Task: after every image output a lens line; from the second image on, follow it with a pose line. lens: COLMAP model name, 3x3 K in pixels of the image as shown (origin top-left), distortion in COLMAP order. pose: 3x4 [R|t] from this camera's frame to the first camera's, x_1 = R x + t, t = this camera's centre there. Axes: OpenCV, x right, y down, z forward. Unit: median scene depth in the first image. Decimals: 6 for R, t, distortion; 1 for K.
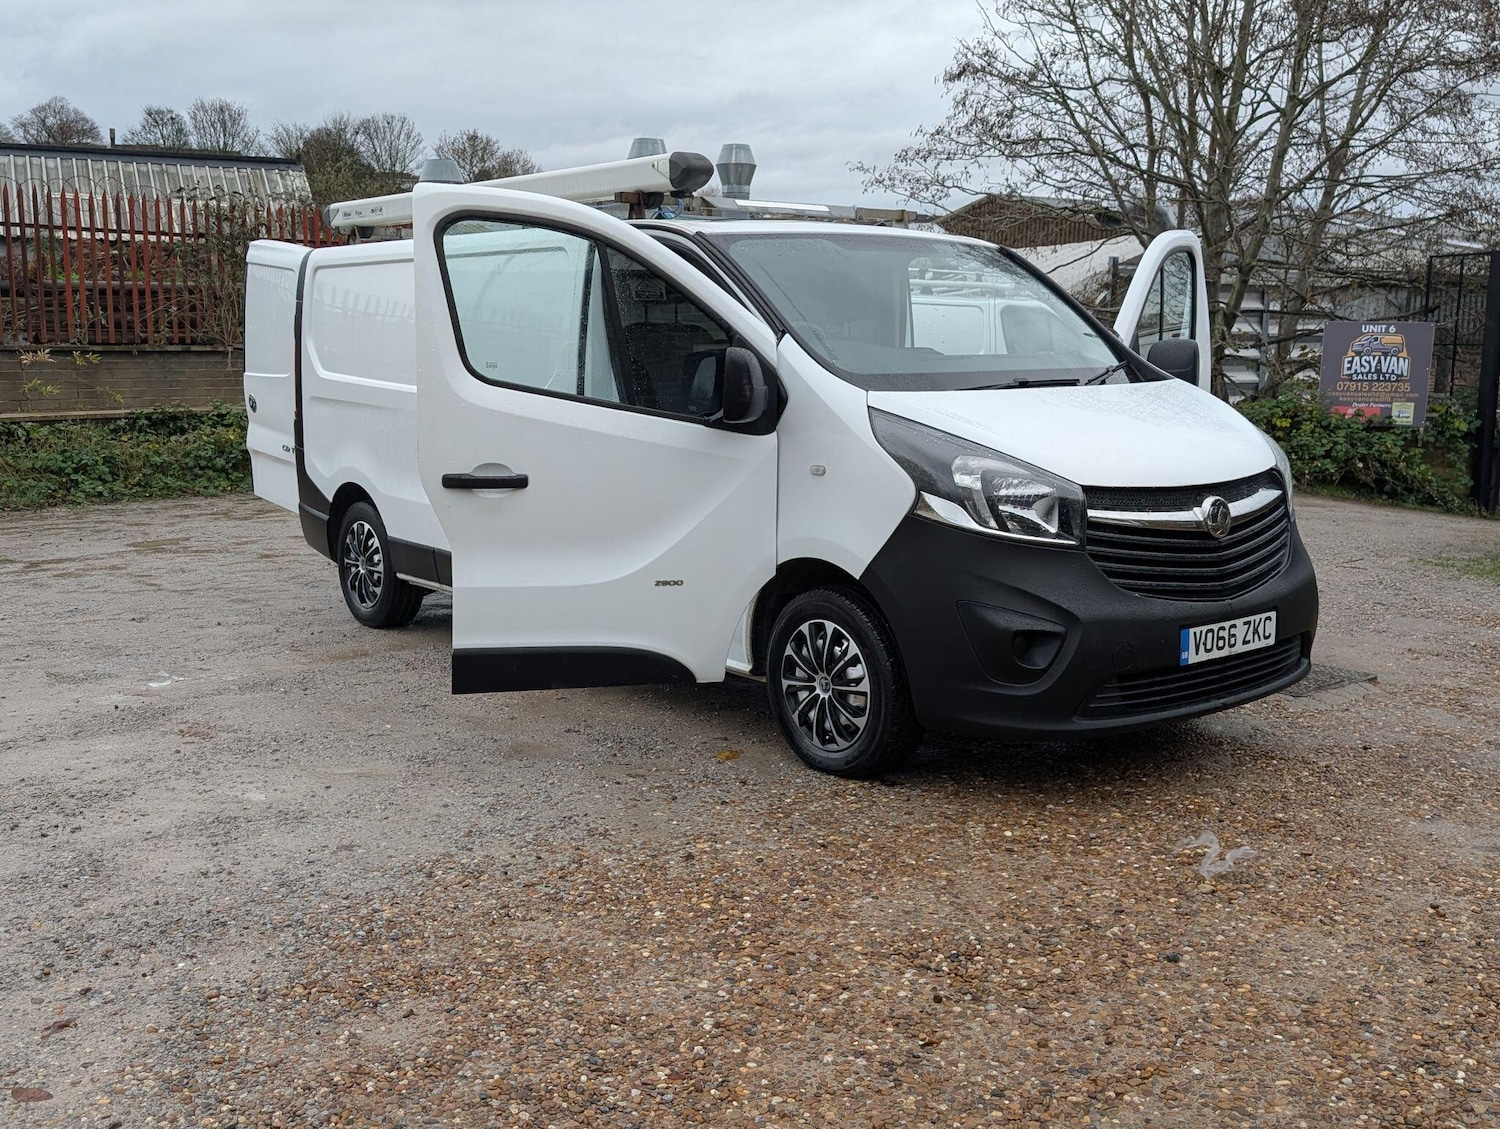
lens RADIAL K [[1496.4, 0, 766.0], [0, 1496.4, 559.6], [0, 0, 1]] dist [0.099948, -0.228244]
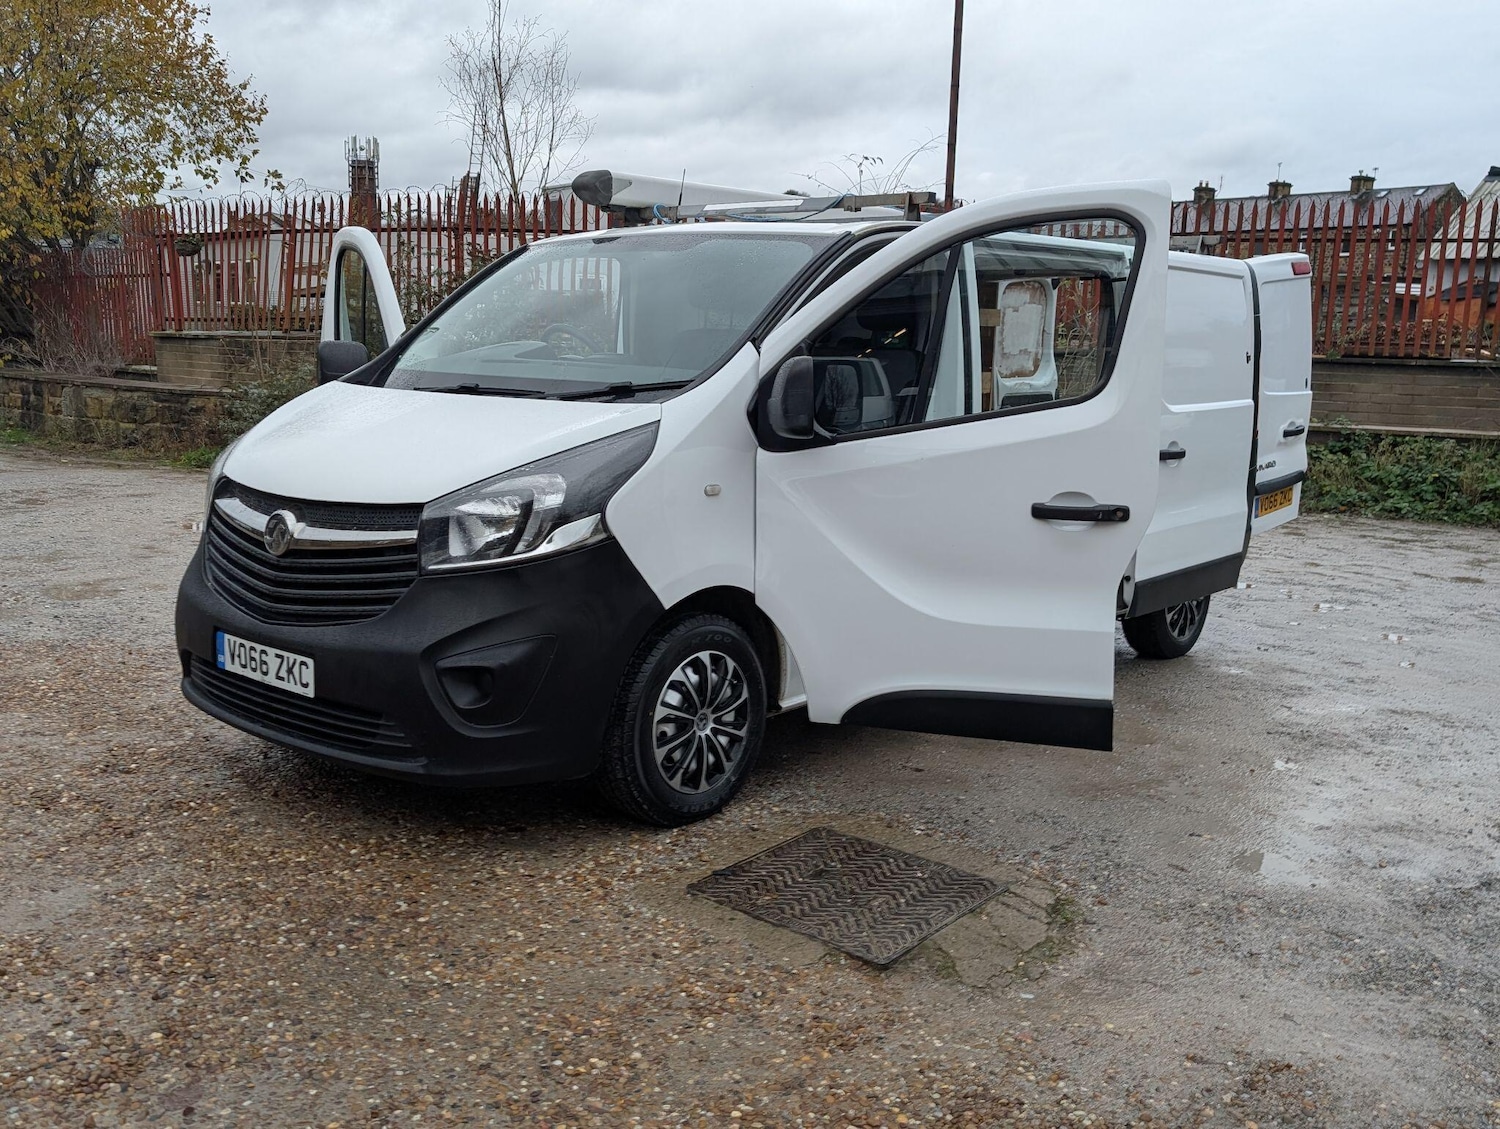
lens RADIAL K [[1453.1, 0, 724.3], [0, 1453.1, 539.8], [0, 0, 1]] dist [0.113971, -0.242231]
pose [[0.150249, 0.149416, -0.977292, 1.239585], [-0.168256, 0.977957, 0.123650, -0.184423], [0.974225, 0.145857, 0.172077, 1.129907]]
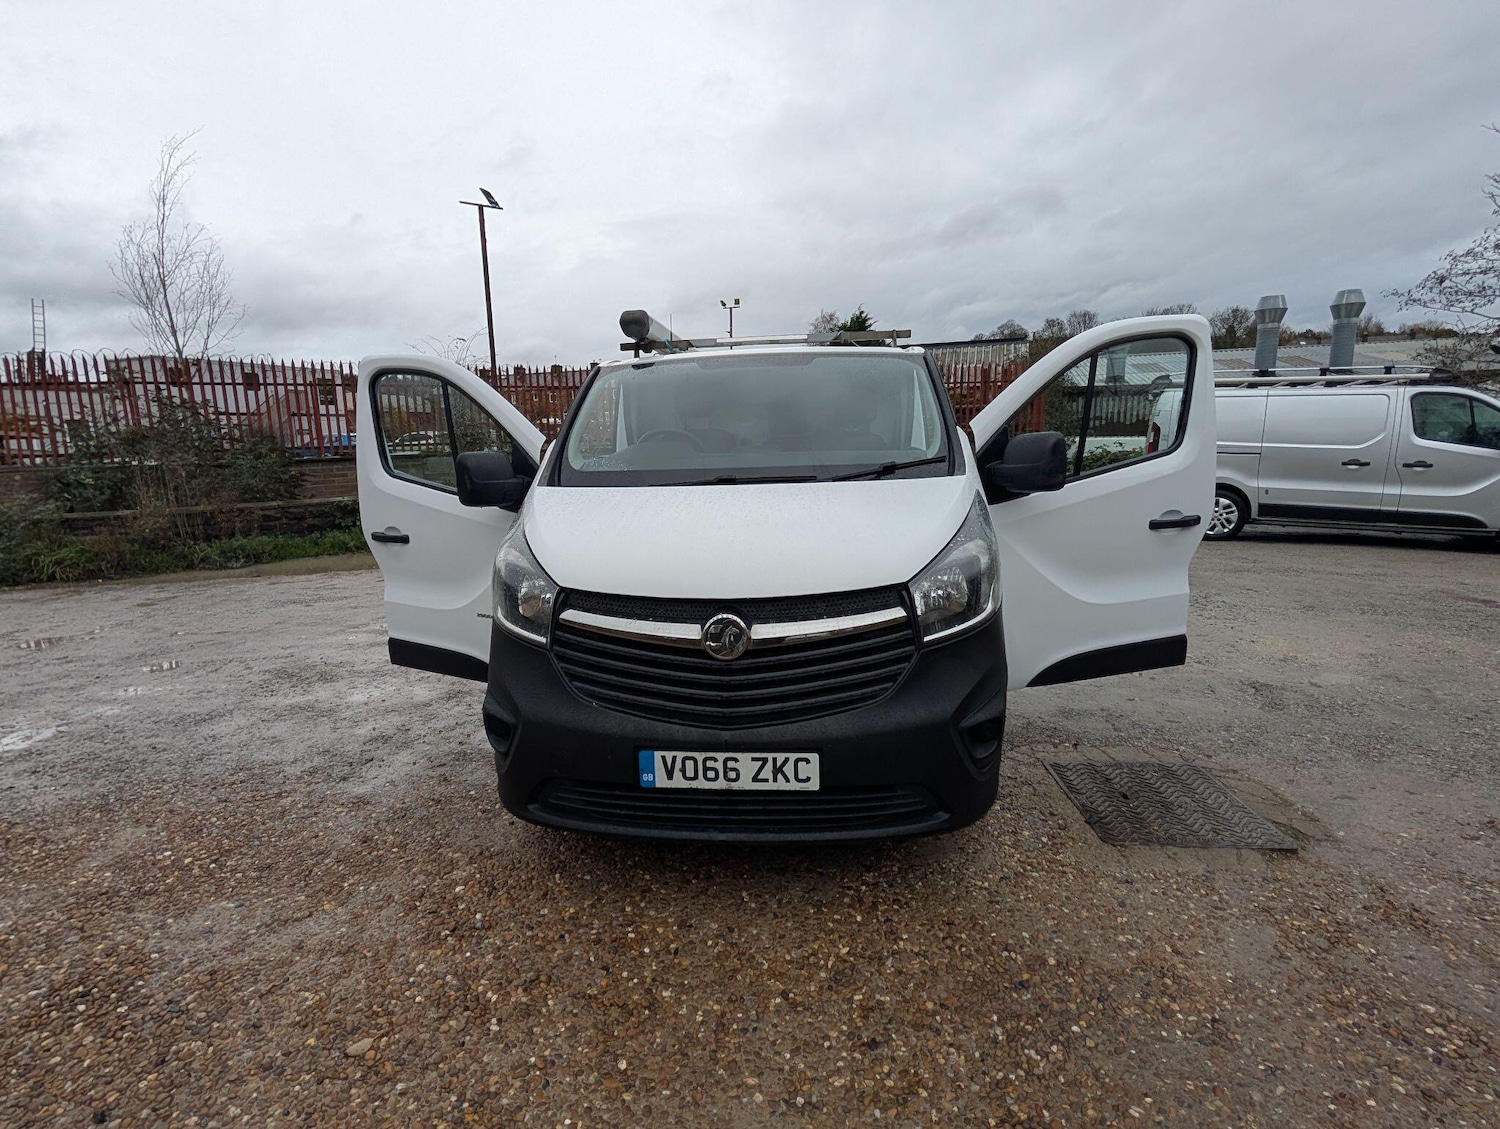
lens RADIAL K [[730.6, 0, 739.9], [0, 730.6, 562.8], [0, 0, 1]] dist [-0.000331, 0.000783]
pose [[0.710518, 0.100226, -0.696504, 0.616725], [-0.078872, 0.994911, 0.062708, -0.102278], [0.699244, 0.010380, 0.714807, 0.702592]]
